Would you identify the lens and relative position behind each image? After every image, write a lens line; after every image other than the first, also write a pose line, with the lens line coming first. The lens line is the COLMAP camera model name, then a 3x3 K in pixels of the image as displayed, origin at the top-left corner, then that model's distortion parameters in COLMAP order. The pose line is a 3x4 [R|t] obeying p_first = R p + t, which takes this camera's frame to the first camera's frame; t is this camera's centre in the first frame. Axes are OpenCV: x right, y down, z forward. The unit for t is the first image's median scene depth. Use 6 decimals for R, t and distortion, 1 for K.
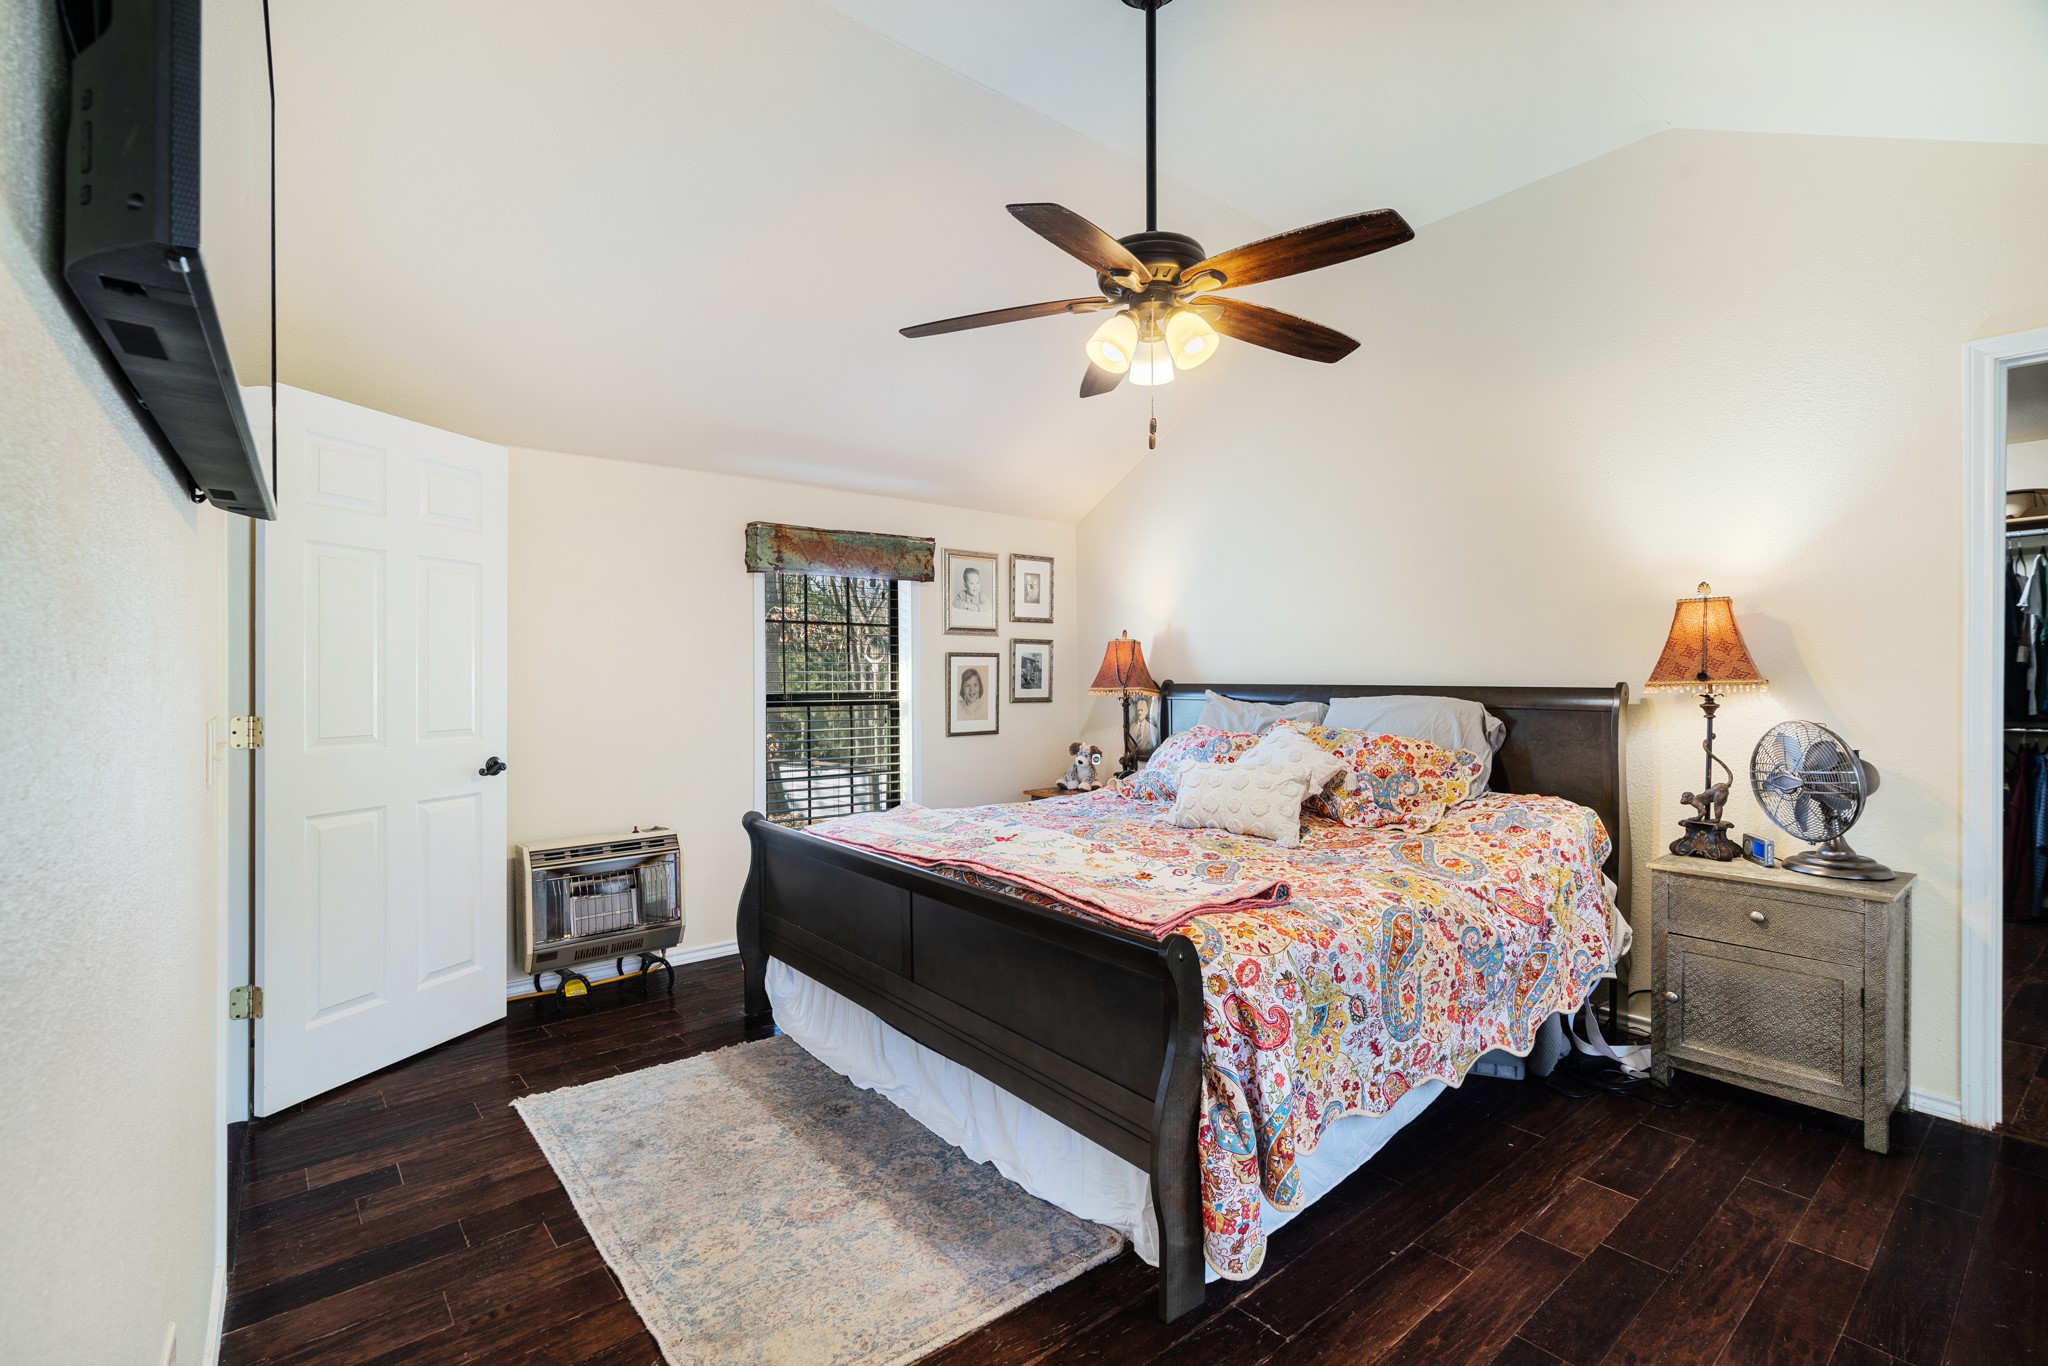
lens RADIAL K [[911.3, 0, 1024.0], [0, 911.3, 683.0], [0, 0, 1]] dist [-0.017504, 0.000517]
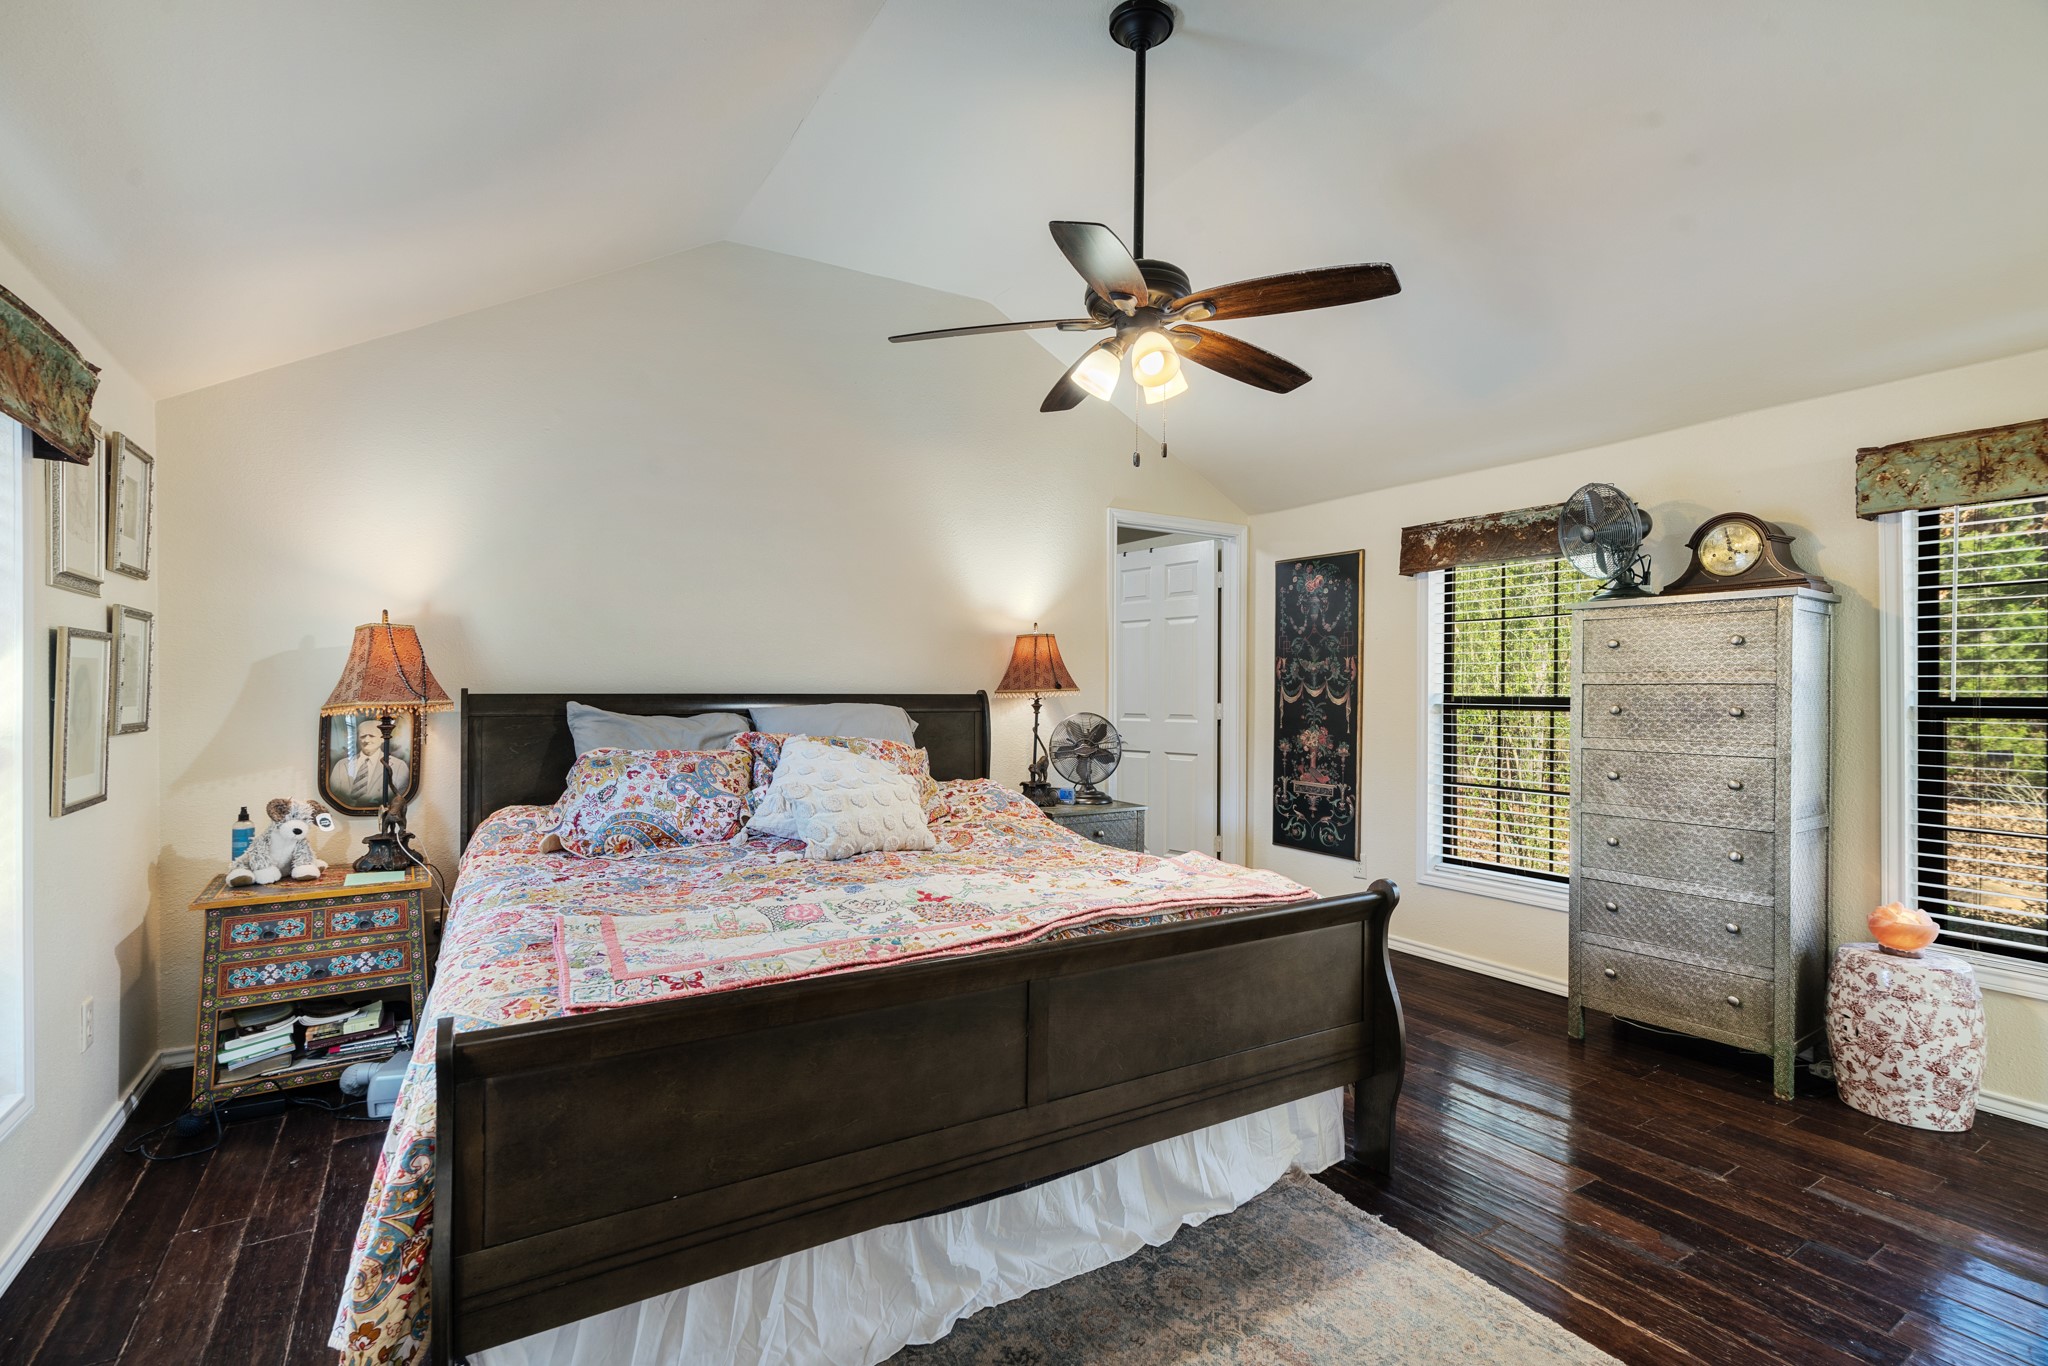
lens RADIAL K [[911.3, 0, 1024.0], [0, 911.3, 683.0], [0, 0, 1]] dist [-0.017504, 0.000517]
pose [[0.154768, 0.011513, 0.987884, -0.817579], [0.005437, 0.999907, -0.012505, 0.004745], [-0.987936, 0.007307, 0.154691, 0.875121]]
